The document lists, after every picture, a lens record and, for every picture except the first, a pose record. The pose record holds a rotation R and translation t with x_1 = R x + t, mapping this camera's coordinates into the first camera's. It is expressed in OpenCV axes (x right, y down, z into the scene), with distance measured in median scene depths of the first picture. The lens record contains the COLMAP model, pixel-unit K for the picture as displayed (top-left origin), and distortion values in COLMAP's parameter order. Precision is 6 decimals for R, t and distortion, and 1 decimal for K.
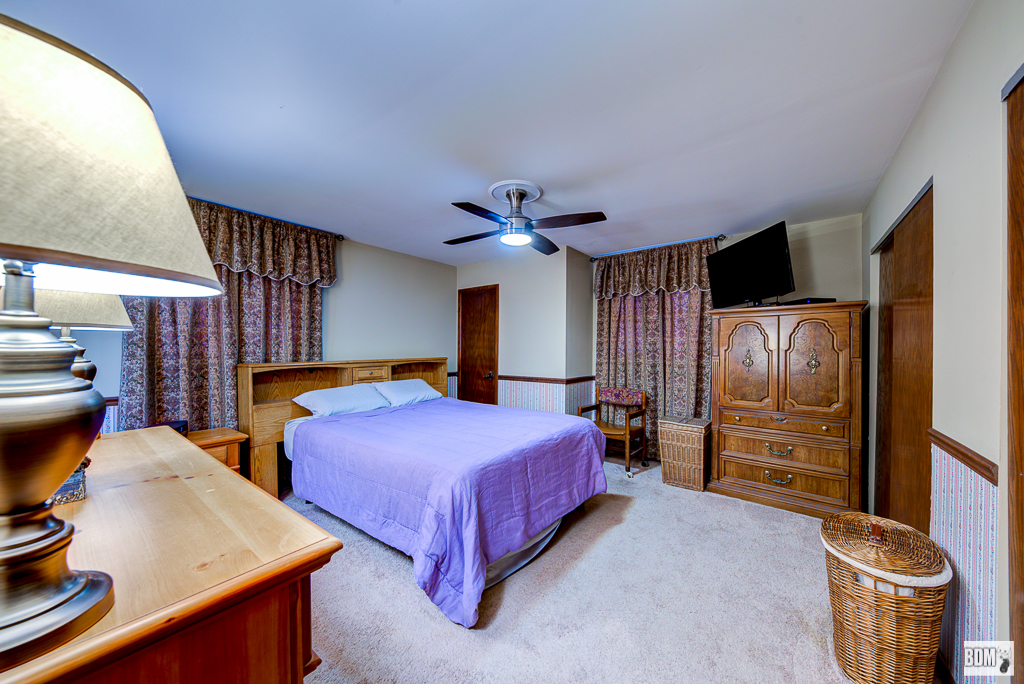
lens RADIAL K [[363.6, 0, 518.0], [0, 363.6, 344.5], [0, 0, 1]] dist [0.019985, -0.011015]
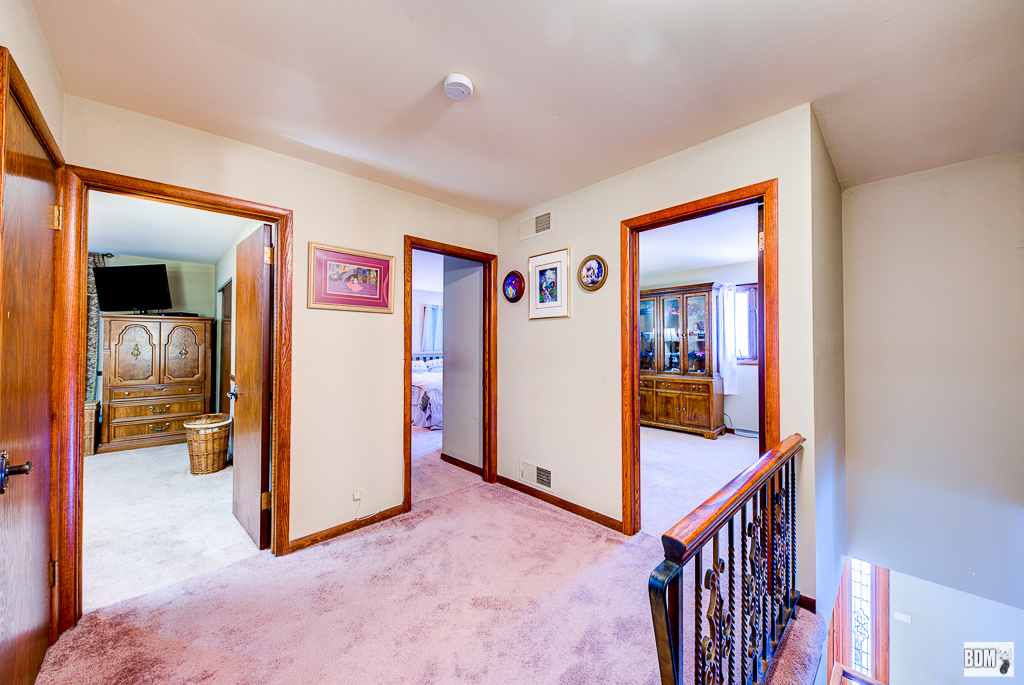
lens RADIAL K [[363.6, 0, 518.0], [0, 363.6, 345.0], [0, 0, 1]] dist [0.019985, -0.011015]
pose [[0.162962, -0.001570, 0.986631, -0.538324], [-0.011409, 0.999929, 0.003475, -0.004597], [-0.986566, -0.011823, 0.162932, -0.700616]]
